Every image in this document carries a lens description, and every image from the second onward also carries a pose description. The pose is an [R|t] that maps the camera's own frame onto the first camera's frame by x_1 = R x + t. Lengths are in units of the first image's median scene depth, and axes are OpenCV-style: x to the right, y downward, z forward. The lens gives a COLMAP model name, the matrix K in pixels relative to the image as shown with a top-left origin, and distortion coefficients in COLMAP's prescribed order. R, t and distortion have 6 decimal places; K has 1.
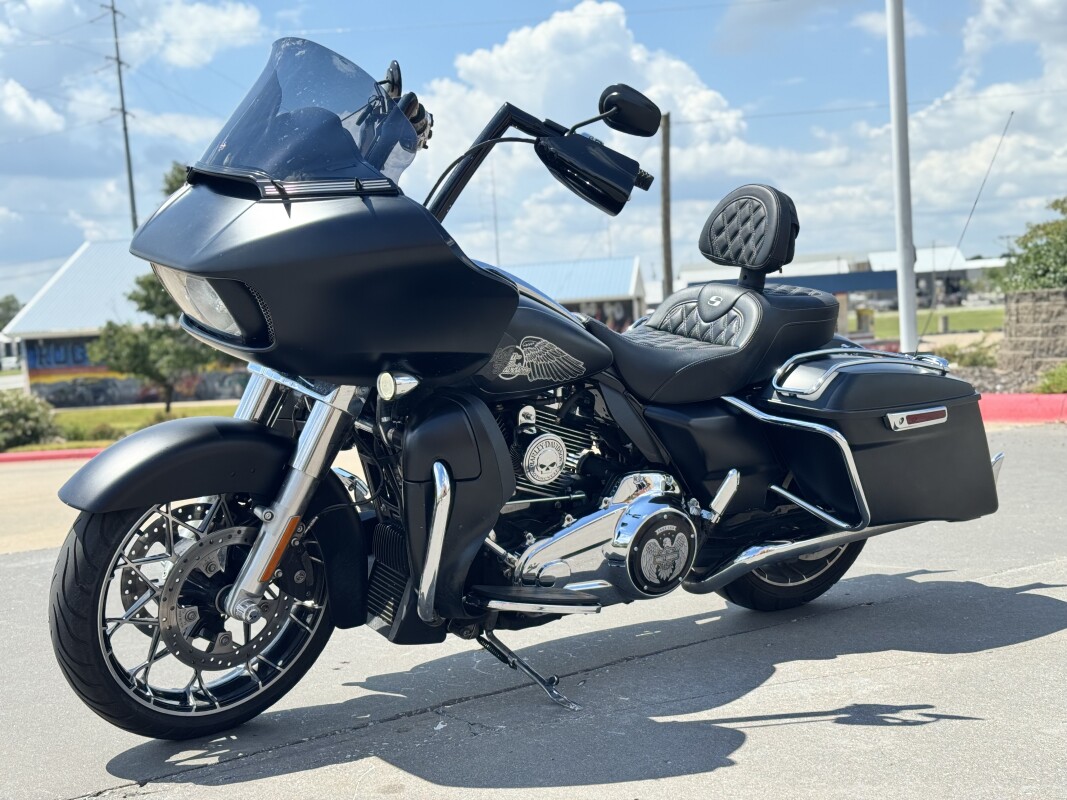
lens RADIAL K [[1462.3, 0, 535.9], [0, 1462.3, 404.7], [0, 0, 1]] dist [0.186411, 0.000000]
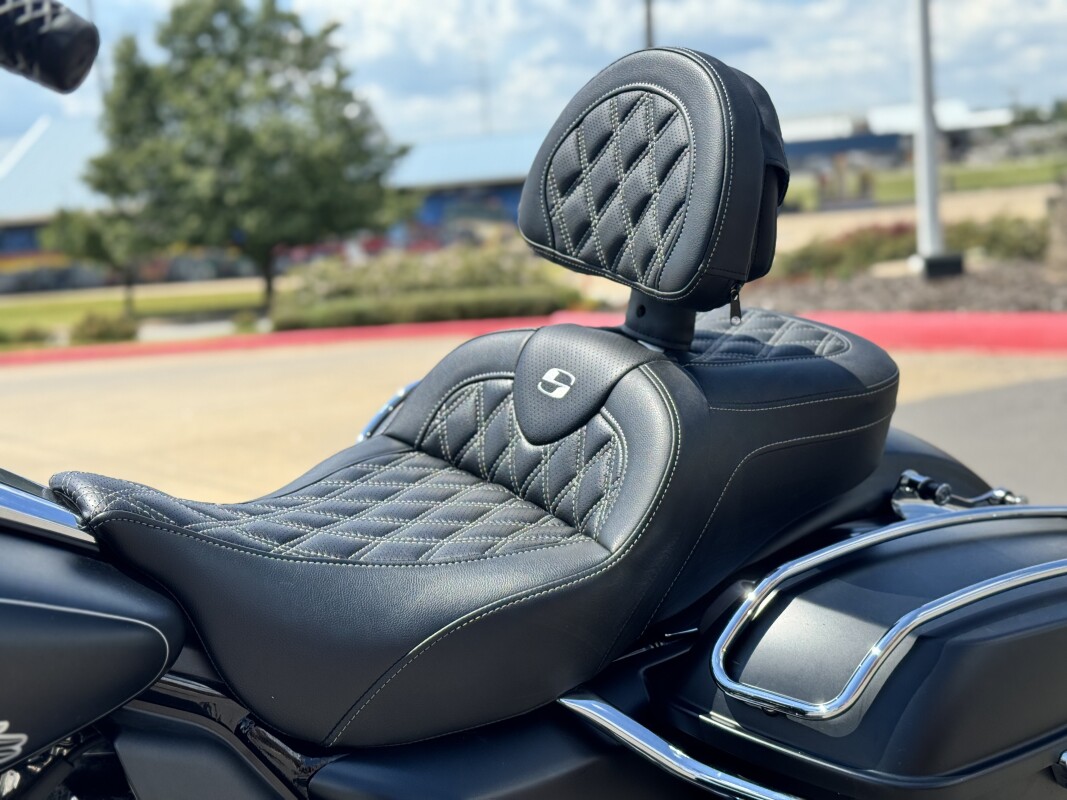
lens RADIAL K [[1462.3, 0, 529.5], [0, 1462.3, 393.0], [0, 0, 1]] dist [0.186411, 0.000000]
pose [[0.999762, -0.021360, -0.004548, 0.117589], [0.021658, 0.996476, 0.081032, -0.097629], [0.002801, -0.081111, 0.996701, 0.648357]]
